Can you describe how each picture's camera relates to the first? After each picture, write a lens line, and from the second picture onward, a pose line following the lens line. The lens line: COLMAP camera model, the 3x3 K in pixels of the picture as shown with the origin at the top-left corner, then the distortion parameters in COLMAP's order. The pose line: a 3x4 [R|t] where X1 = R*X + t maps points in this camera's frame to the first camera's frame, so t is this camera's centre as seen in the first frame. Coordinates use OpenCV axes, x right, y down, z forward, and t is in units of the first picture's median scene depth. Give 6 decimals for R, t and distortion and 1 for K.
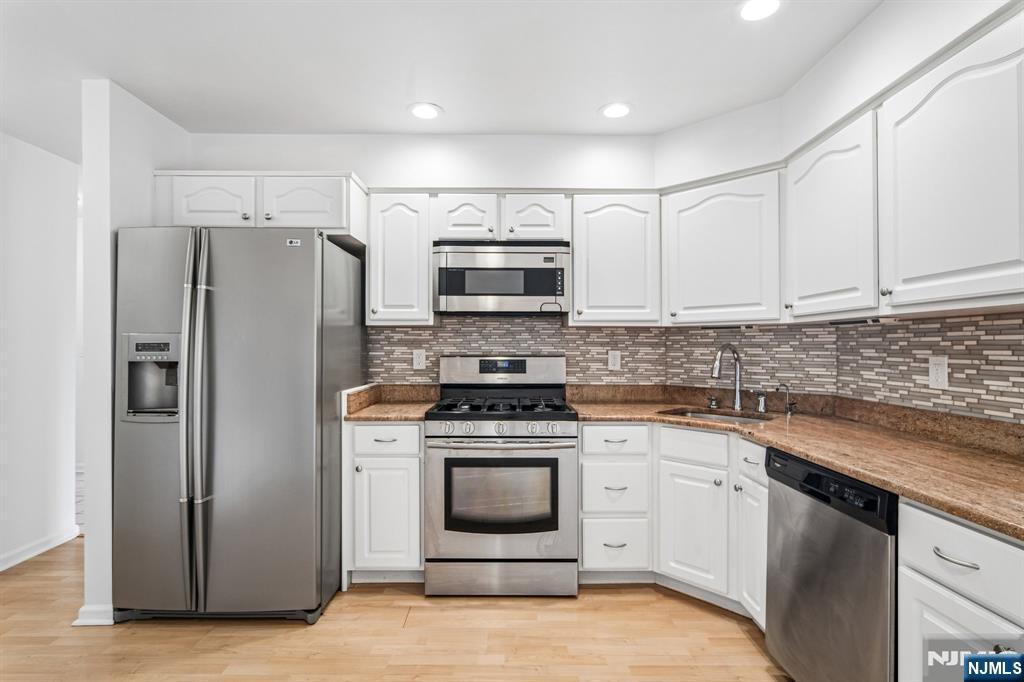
lens RADIAL K [[508.9, 0, 511.5], [0, 508.9, 344.0], [0, 0, 1]] dist [-0.004651, 0.000058]
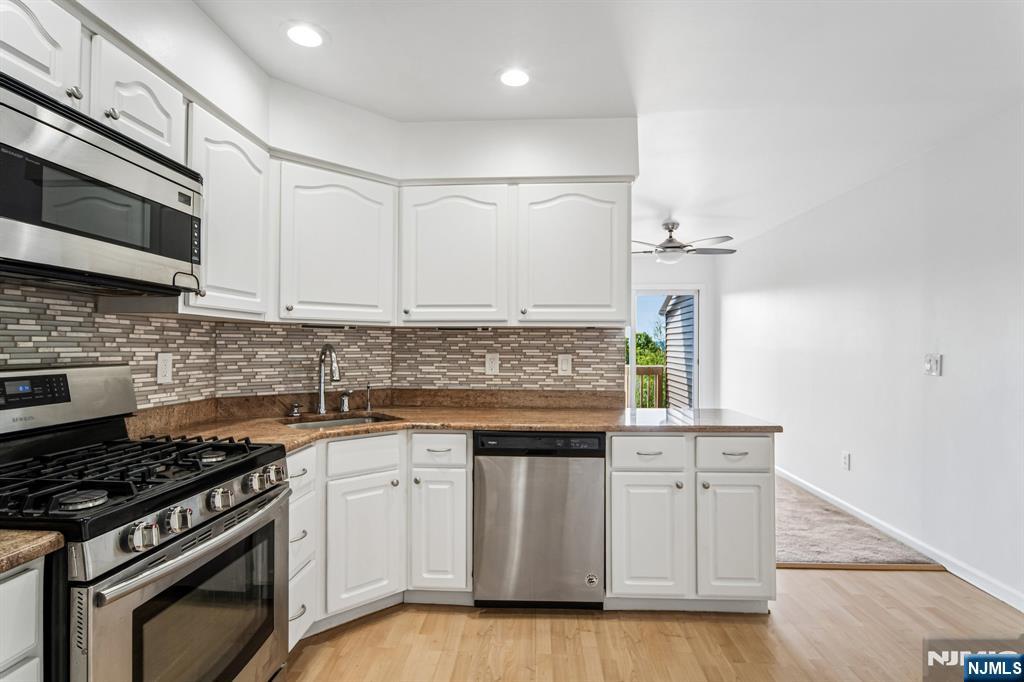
lens RADIAL K [[508.9, 0, 513.1], [0, 508.9, 343.1], [0, 0, 1]] dist [-0.004651, 0.000058]
pose [[0.051717, 0.004116, 0.998653, -0.526831], [-0.008923, 0.999953, -0.003659, -0.001869], [-0.998622, -0.008722, 0.051751, 0.645430]]
